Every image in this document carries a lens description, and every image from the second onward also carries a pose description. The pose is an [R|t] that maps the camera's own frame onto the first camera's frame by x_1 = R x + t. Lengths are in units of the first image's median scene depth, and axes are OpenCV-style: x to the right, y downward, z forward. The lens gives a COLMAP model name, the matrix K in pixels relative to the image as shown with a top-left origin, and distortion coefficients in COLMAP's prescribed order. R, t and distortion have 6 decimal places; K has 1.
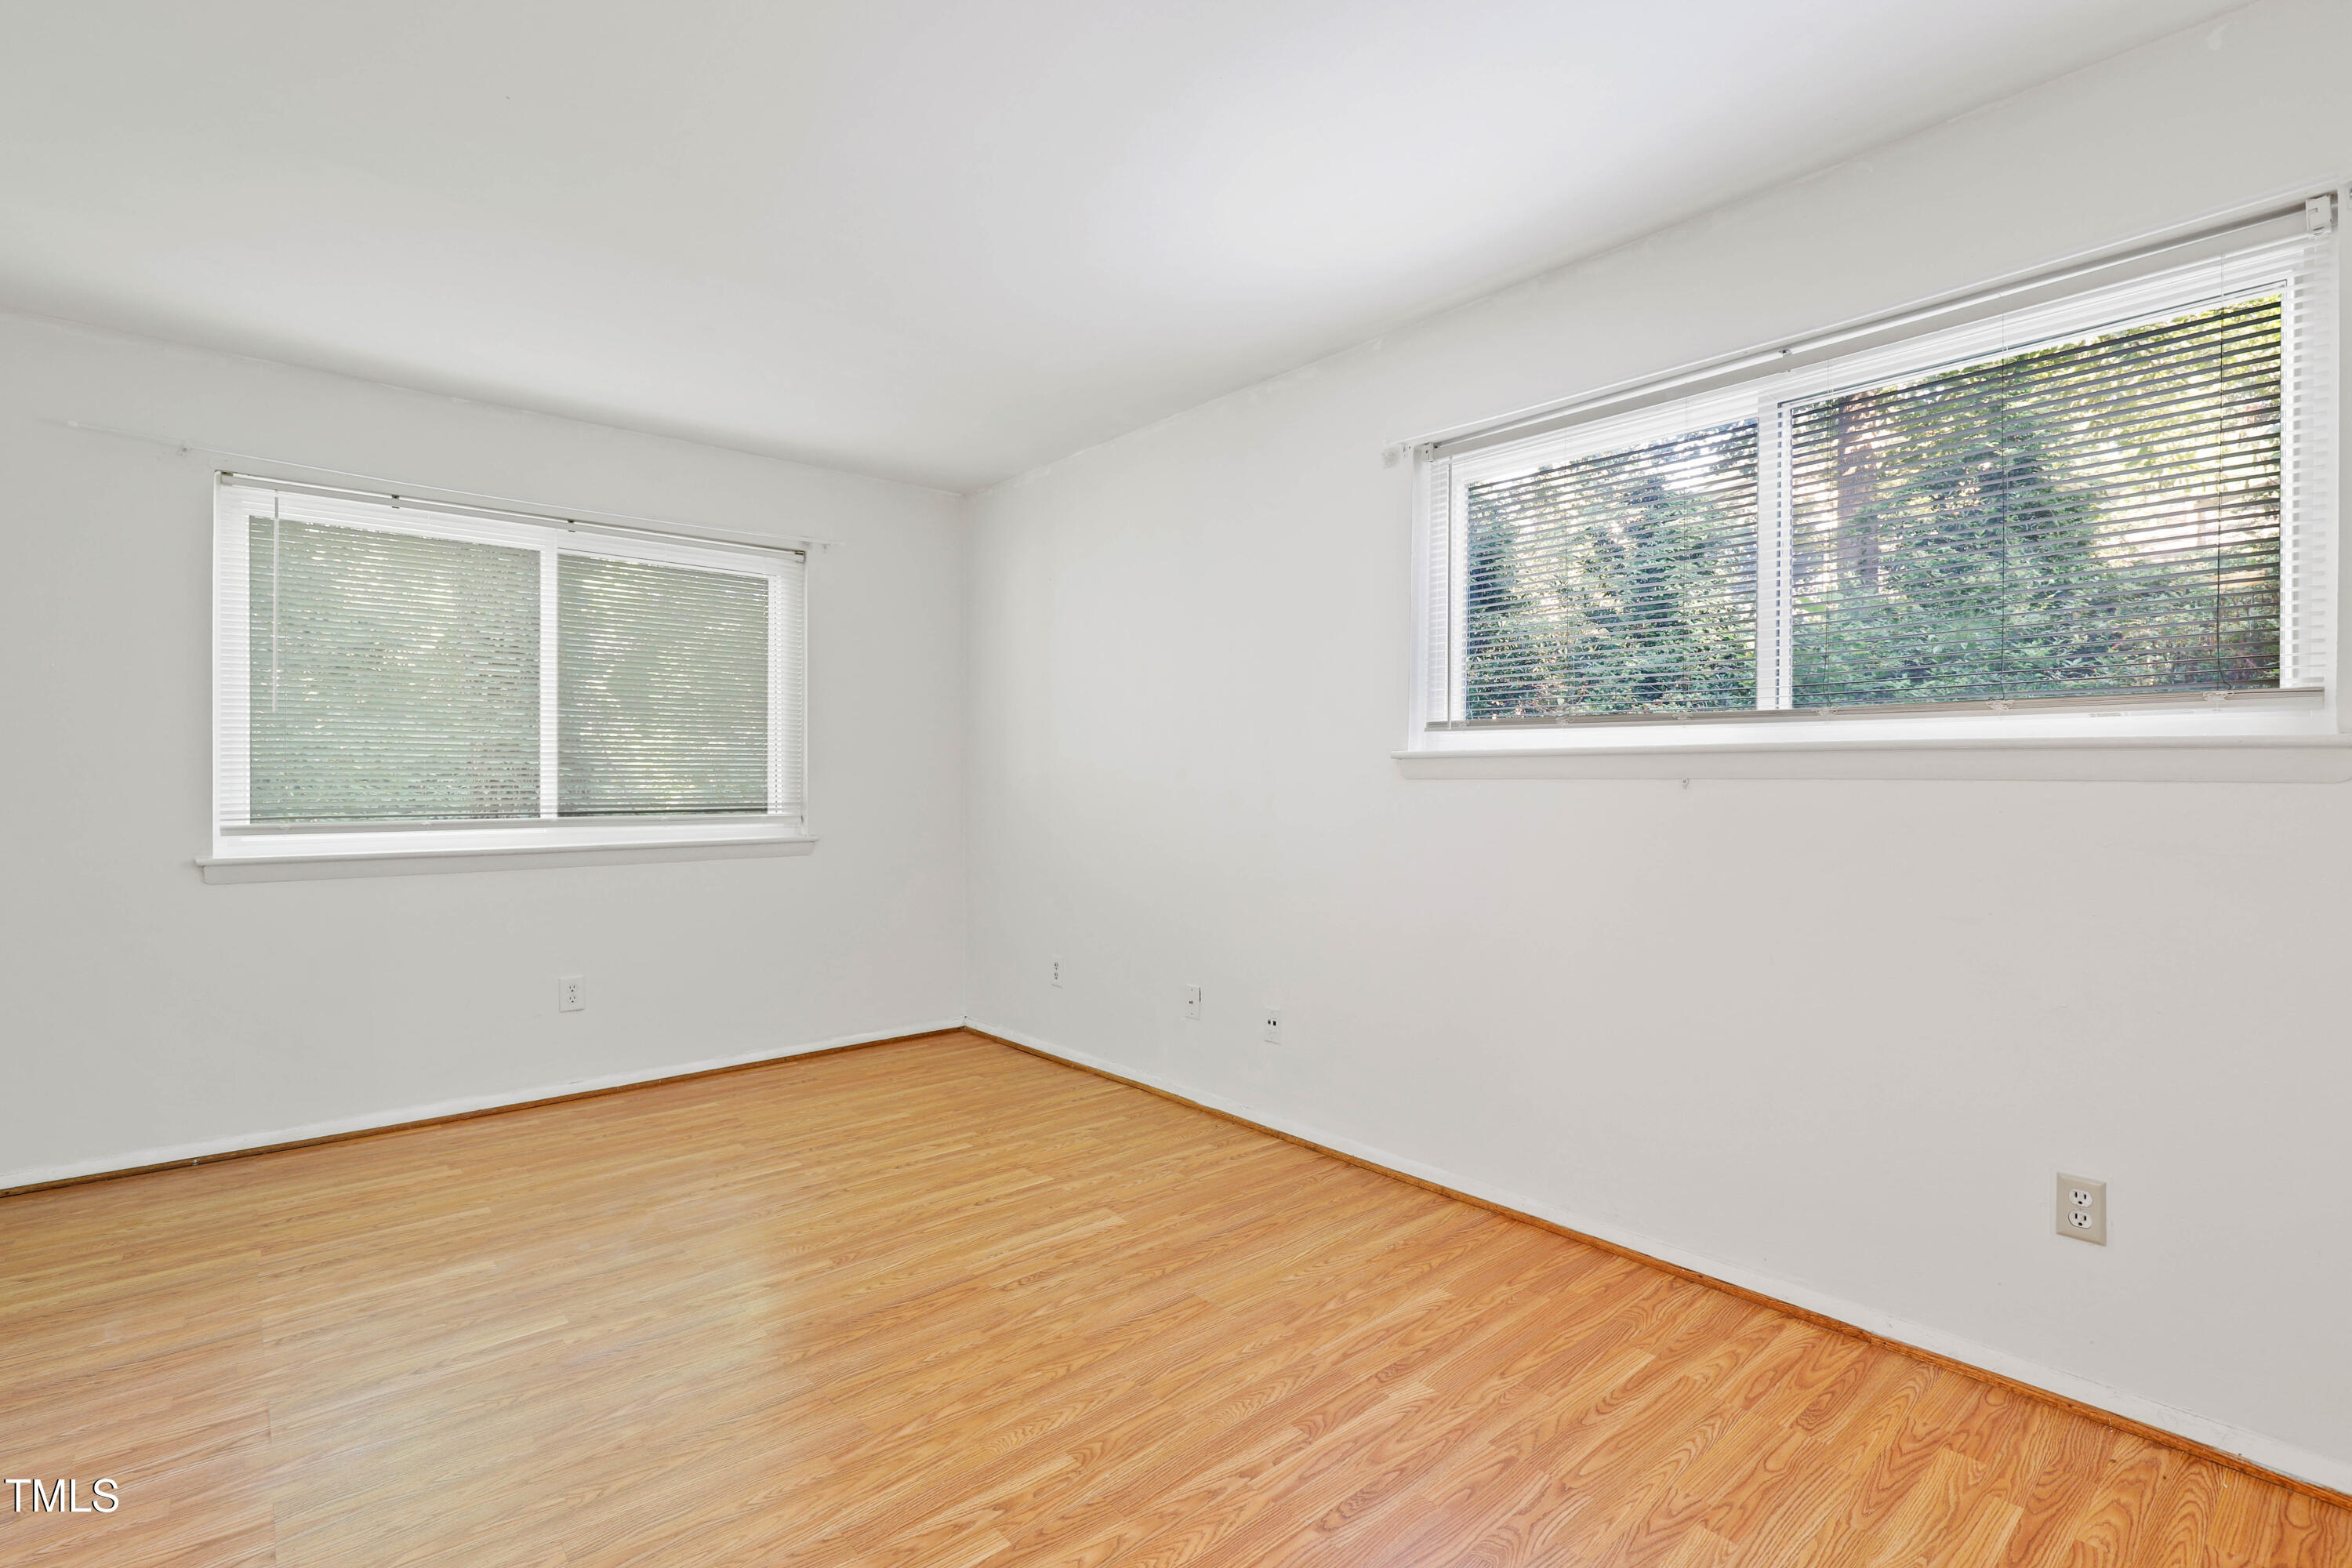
lens RADIAL K [[1081.3, 0, 1175.8], [0, 1081.3, 784.6], [0, 0, 1]] dist [0.000227, 0.000038]
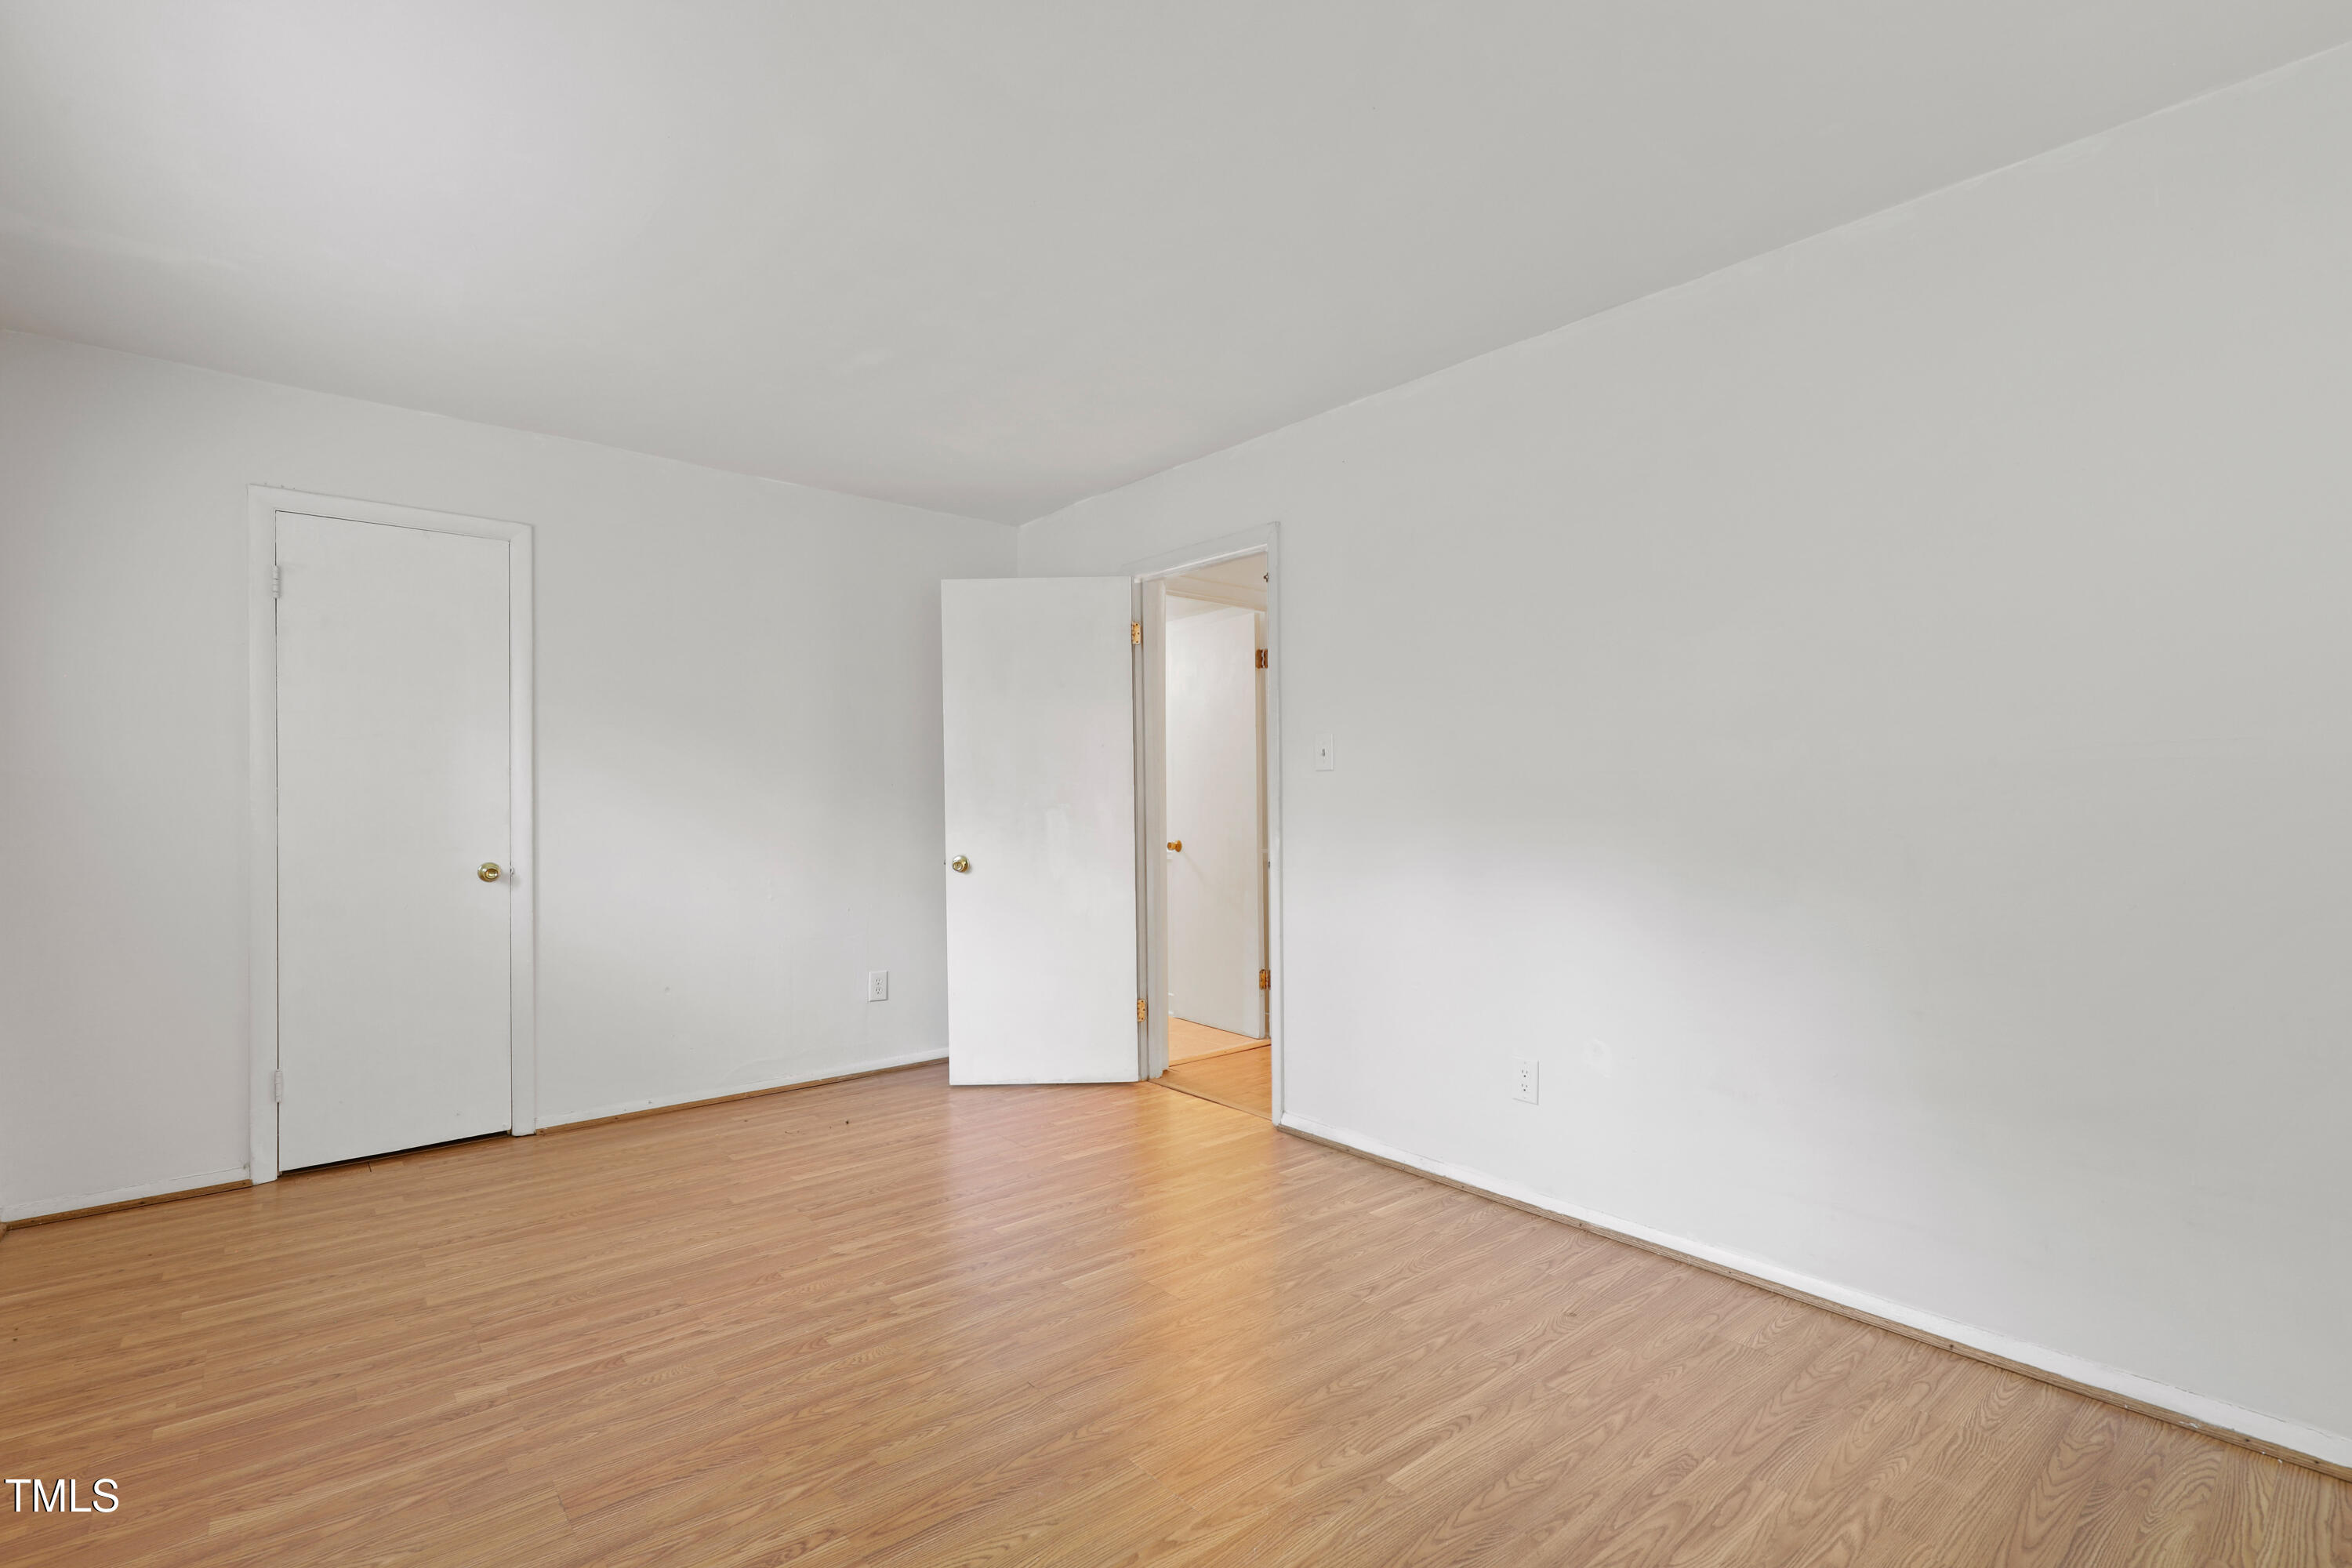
lens RADIAL K [[1081.3, 0, 1176.3], [0, 1081.3, 793.5], [0, 0, 1]] dist [0.000227, 0.000038]
pose [[-0.999845, 0.000044, 0.017623, -0.479143], [-0.000105, 0.999964, -0.008442, -0.006273], [-0.017623, -0.008443, -0.999809, 2.064580]]
